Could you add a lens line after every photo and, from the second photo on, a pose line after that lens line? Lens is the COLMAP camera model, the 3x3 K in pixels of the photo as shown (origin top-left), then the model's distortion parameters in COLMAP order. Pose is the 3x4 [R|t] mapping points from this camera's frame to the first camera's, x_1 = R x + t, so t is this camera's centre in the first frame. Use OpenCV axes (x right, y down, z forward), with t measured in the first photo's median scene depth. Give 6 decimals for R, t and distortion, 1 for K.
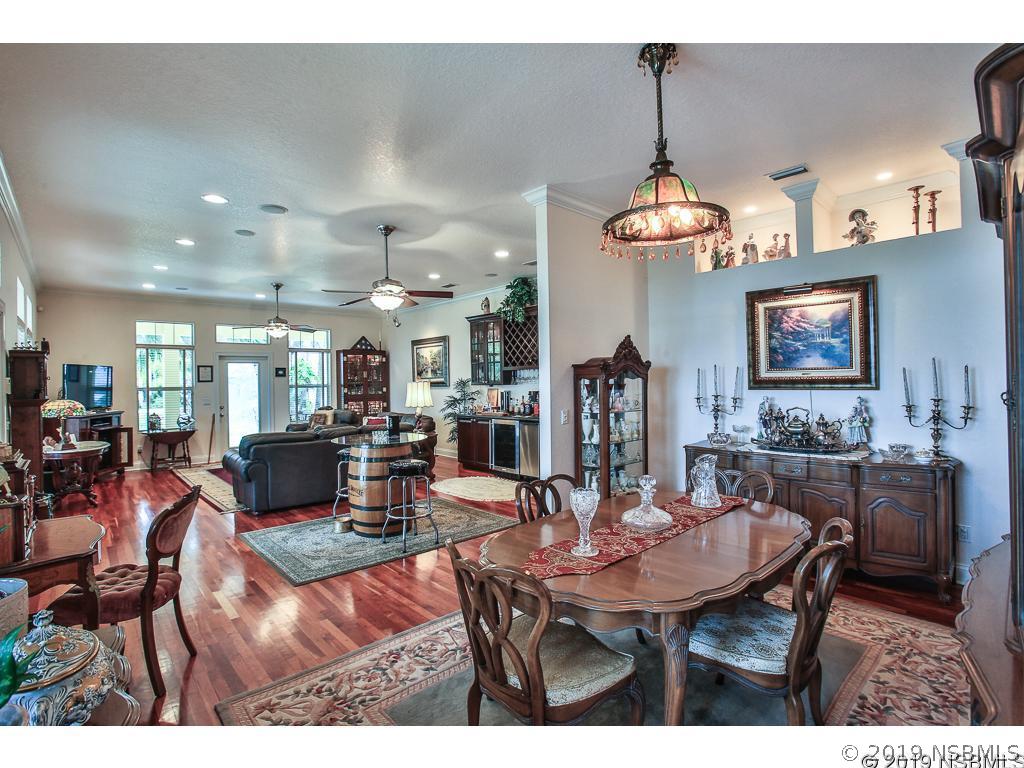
lens RADIAL K [[502.9, 0, 505.7], [0, 502.9, 384.6], [0, 0, 1]] dist [-0.003320, -0.000185]
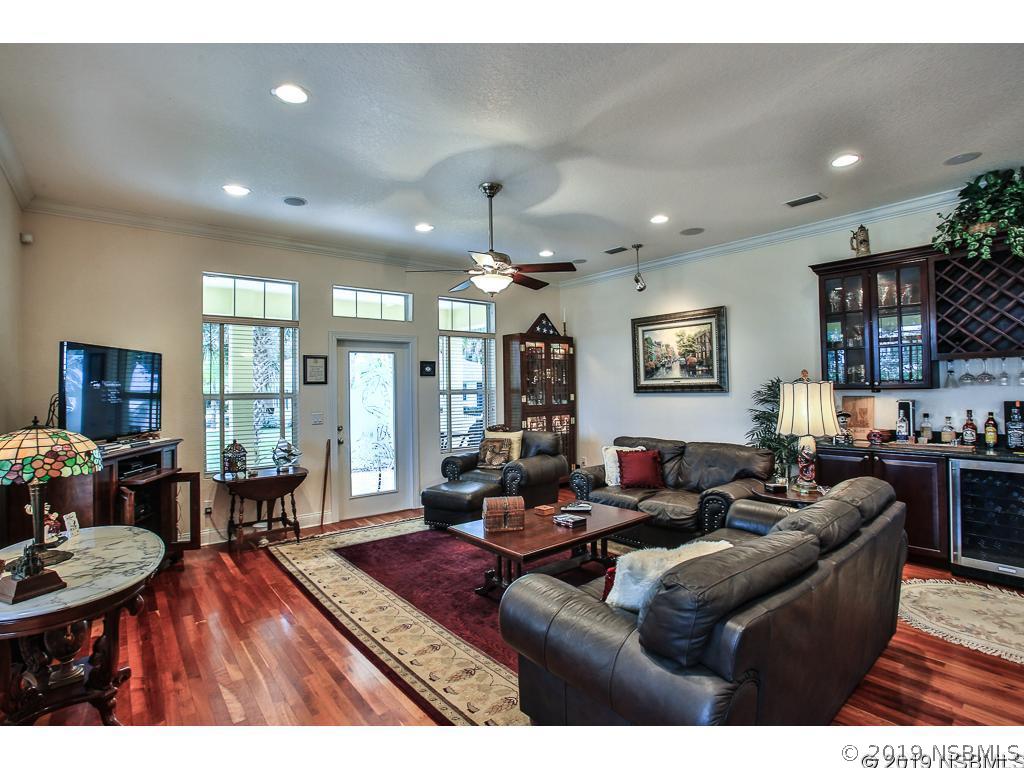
lens RADIAL K [[502.9, 0, 507.4], [0, 502.9, 383.0], [0, 0, 1]] dist [-0.003320, -0.000185]
pose [[0.999985, 0.000763, -0.005383, -0.391024], [-0.000856, 0.999850, -0.017286, 0.003168], [0.005369, 0.017290, 0.999836, 0.443945]]
